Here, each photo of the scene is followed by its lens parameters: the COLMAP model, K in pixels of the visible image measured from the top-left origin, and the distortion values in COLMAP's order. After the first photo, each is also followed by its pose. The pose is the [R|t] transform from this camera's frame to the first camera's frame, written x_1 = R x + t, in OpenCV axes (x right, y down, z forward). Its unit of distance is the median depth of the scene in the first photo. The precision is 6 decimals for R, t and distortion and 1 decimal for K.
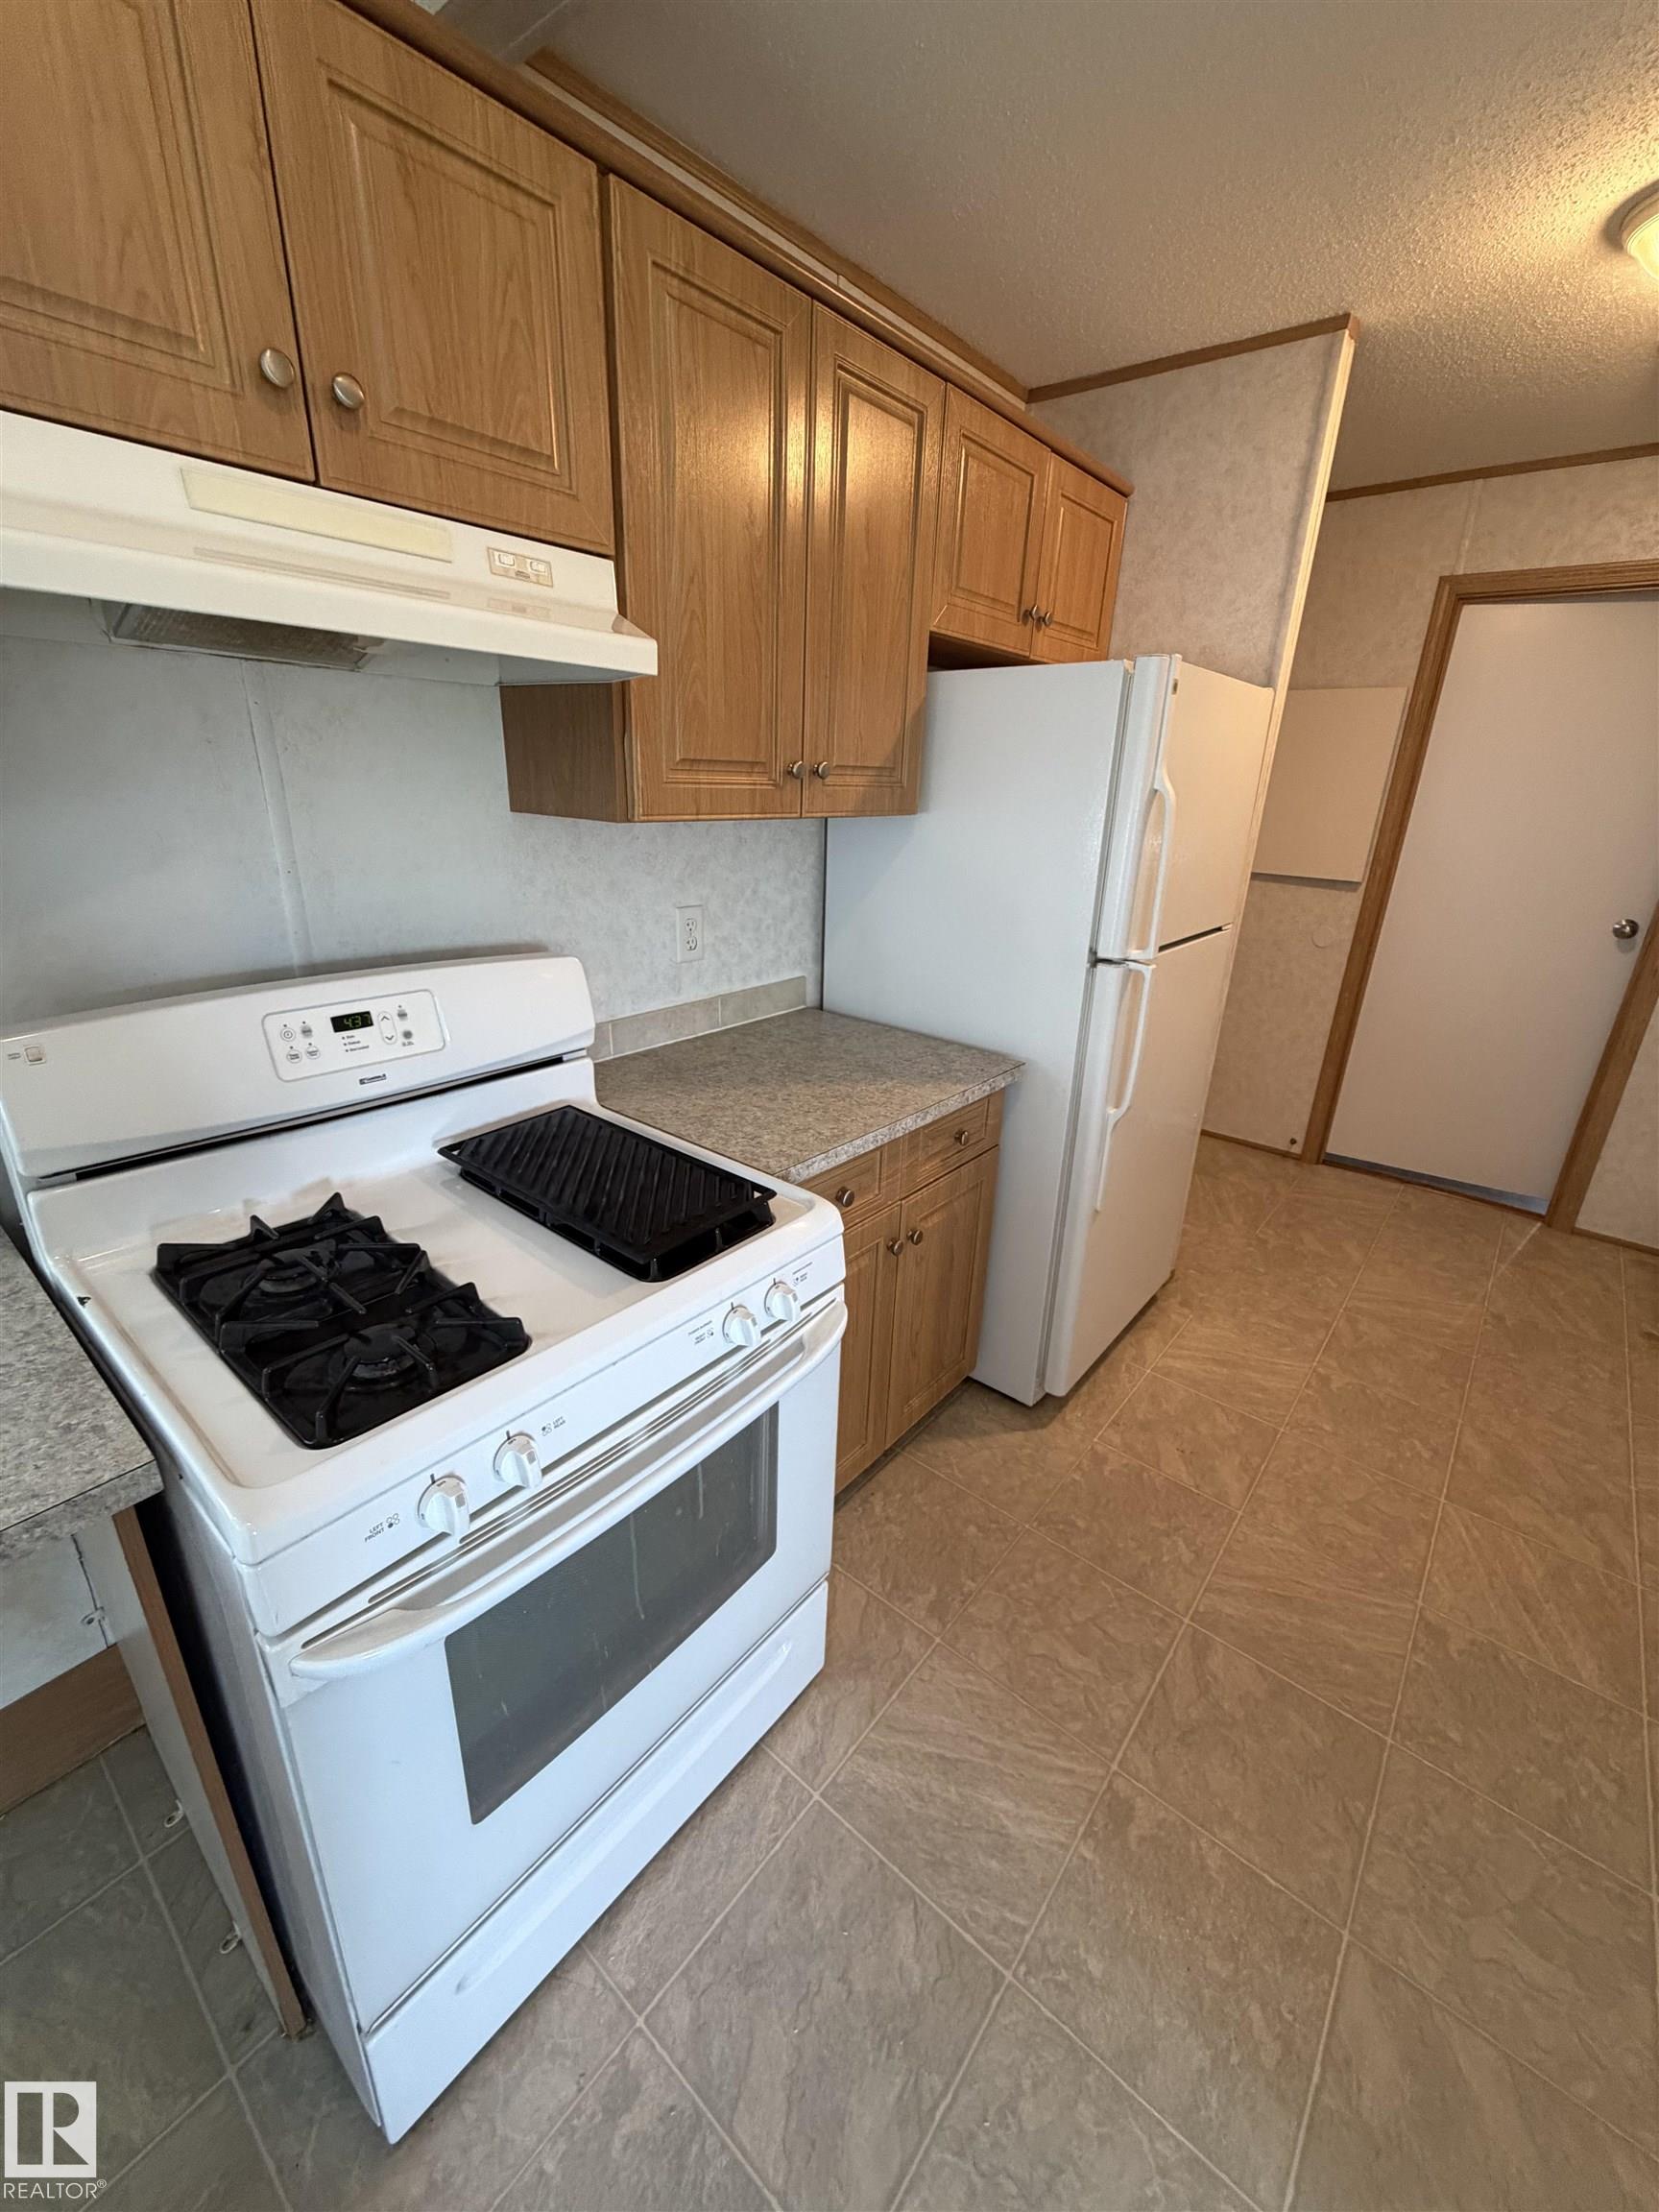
lens RADIAL K [[877.2, 0, 828.2], [0, 877.2, 1102.1], [0, 0, 1]] dist [-0.002064, 0.000151]
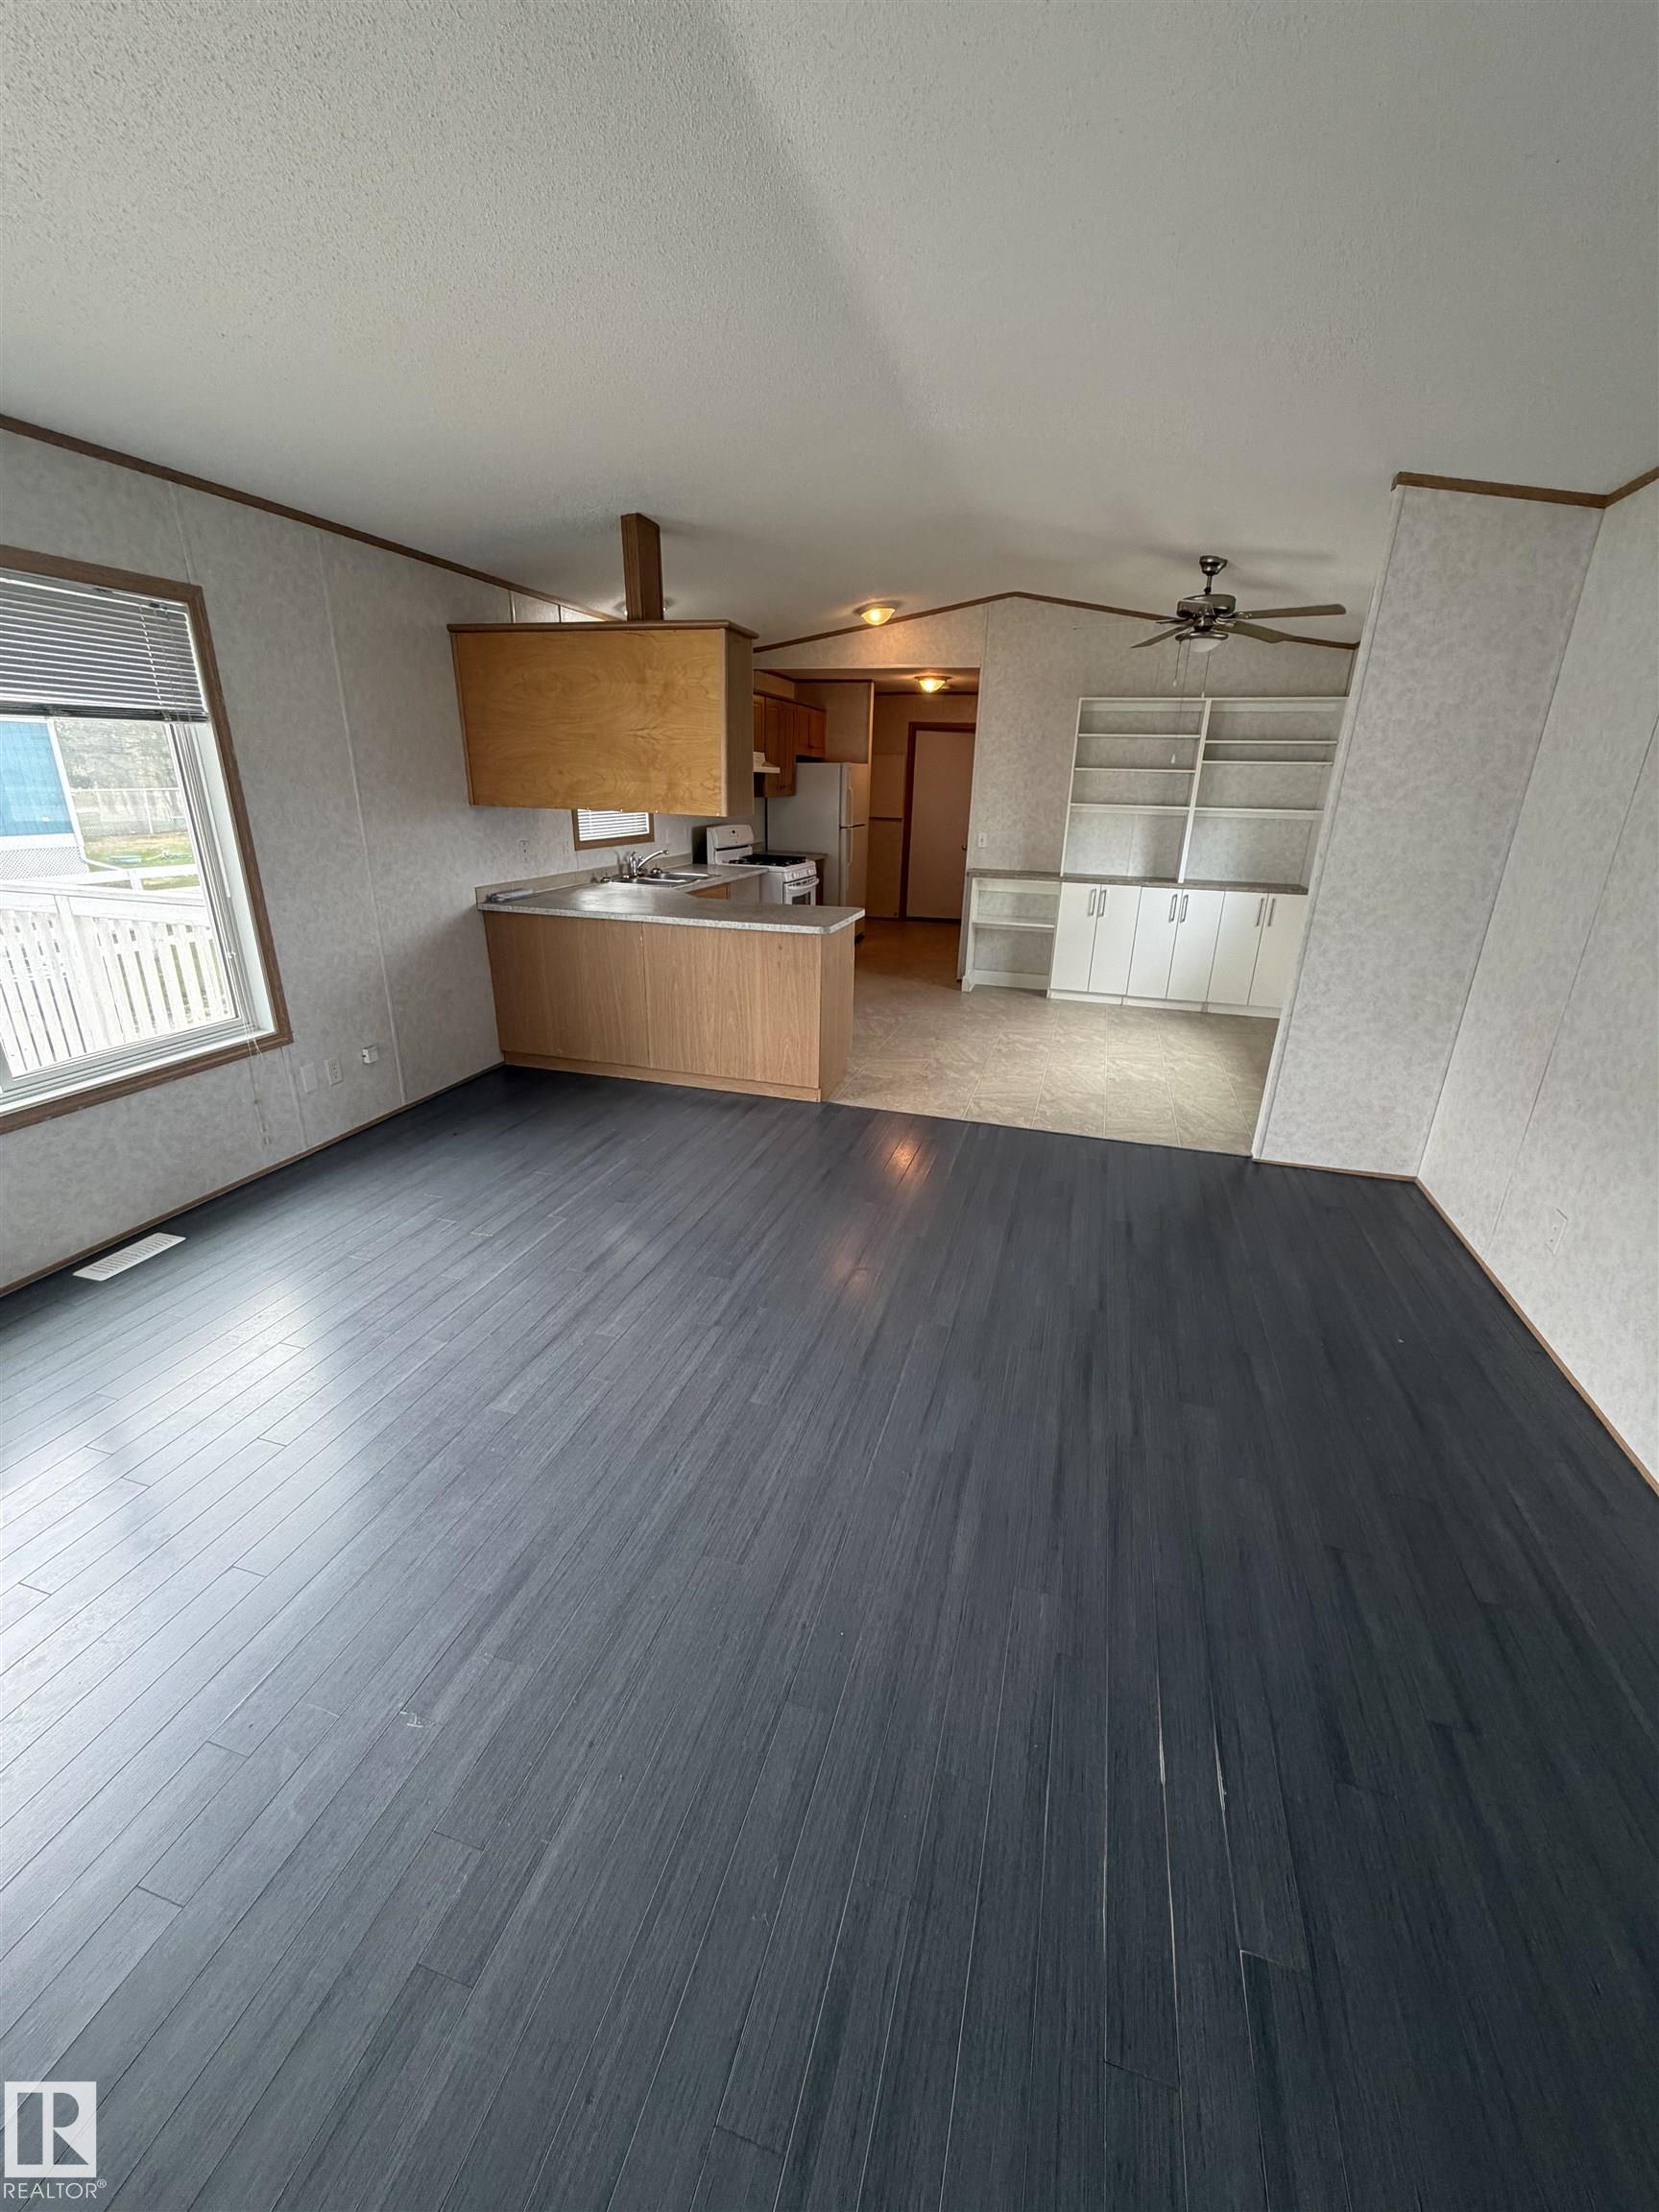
lens RADIAL K [[877.2, 0, 828.2], [0, 877.2, 1102.1], [0, 0, 1]] dist [-0.002064, 0.000151]
pose [[0.922362, -0.139665, 0.360197, -1.417217], [0.136575, 0.990041, 0.034154, 0.963804], [-0.361380, 0.017691, 0.932251, -2.838479]]
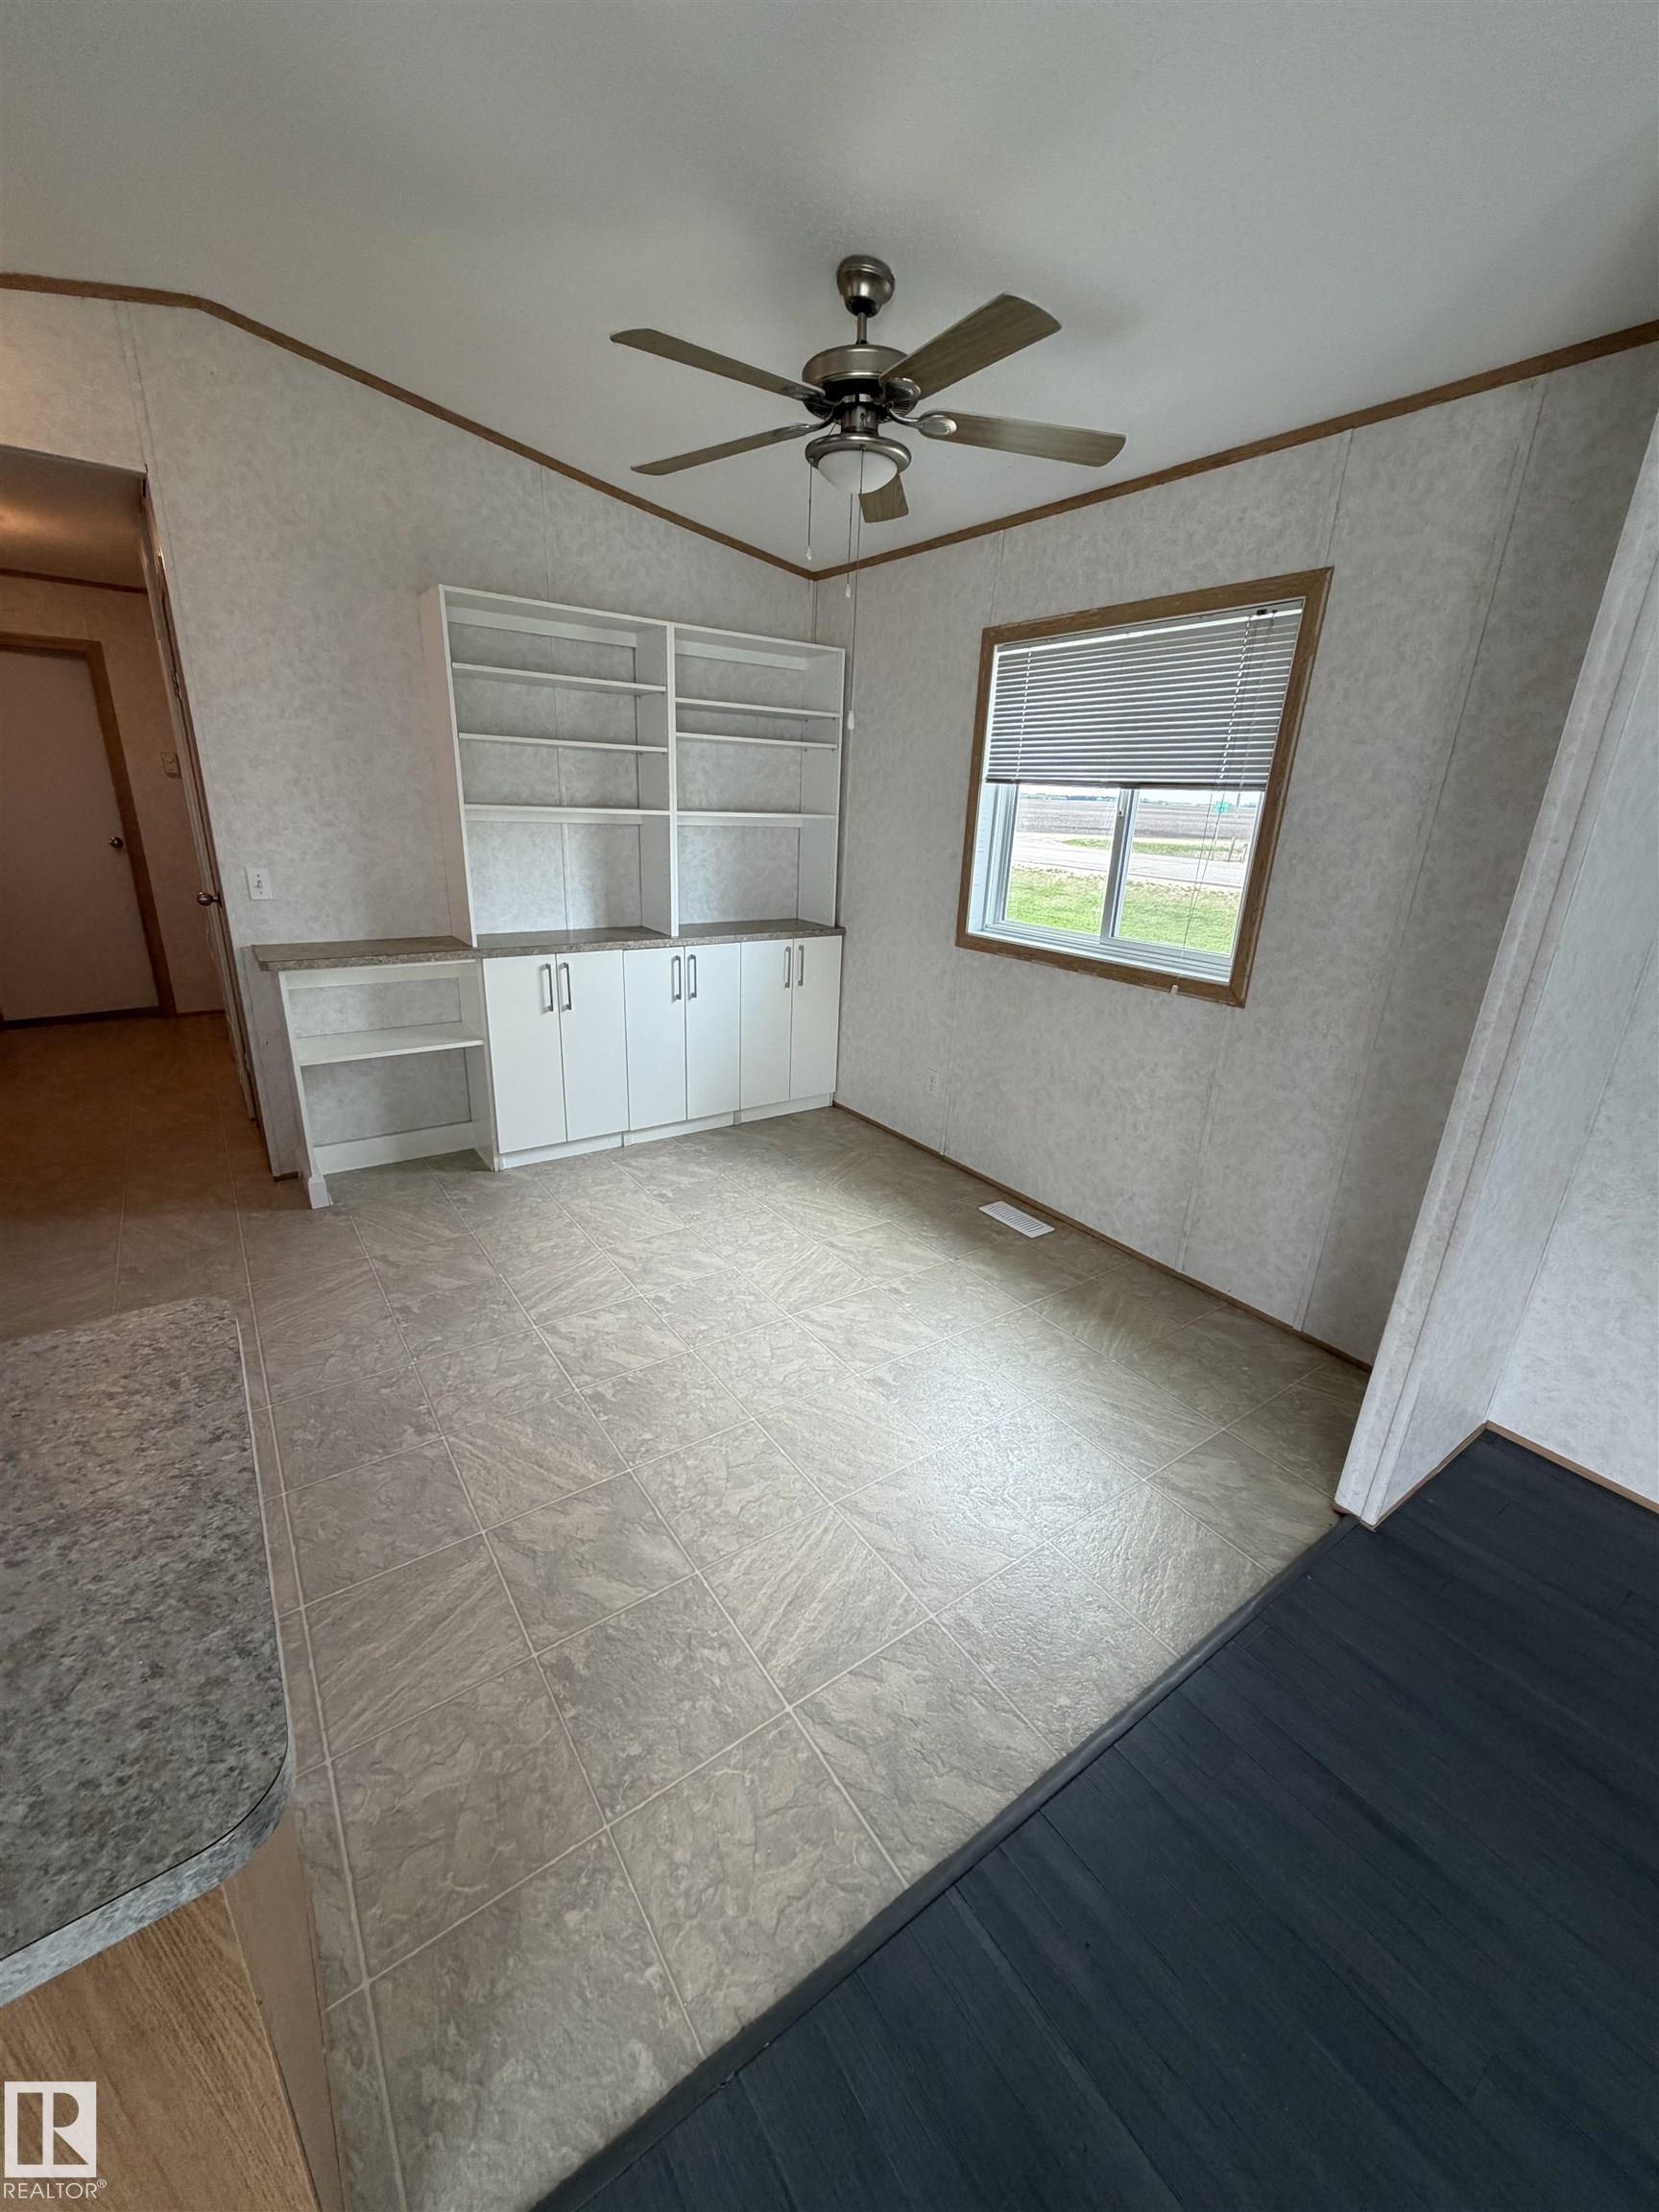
lens RADIAL K [[877.2, 0, 828.2], [0, 877.2, 1102.1], [0, 0, 1]] dist [-0.002064, 0.000151]
pose [[0.259846, -0.334253, 0.905955, -0.754310], [0.302489, 0.919139, 0.252357, 0.410568], [-0.917050, 0.208468, 0.339943, -1.234333]]
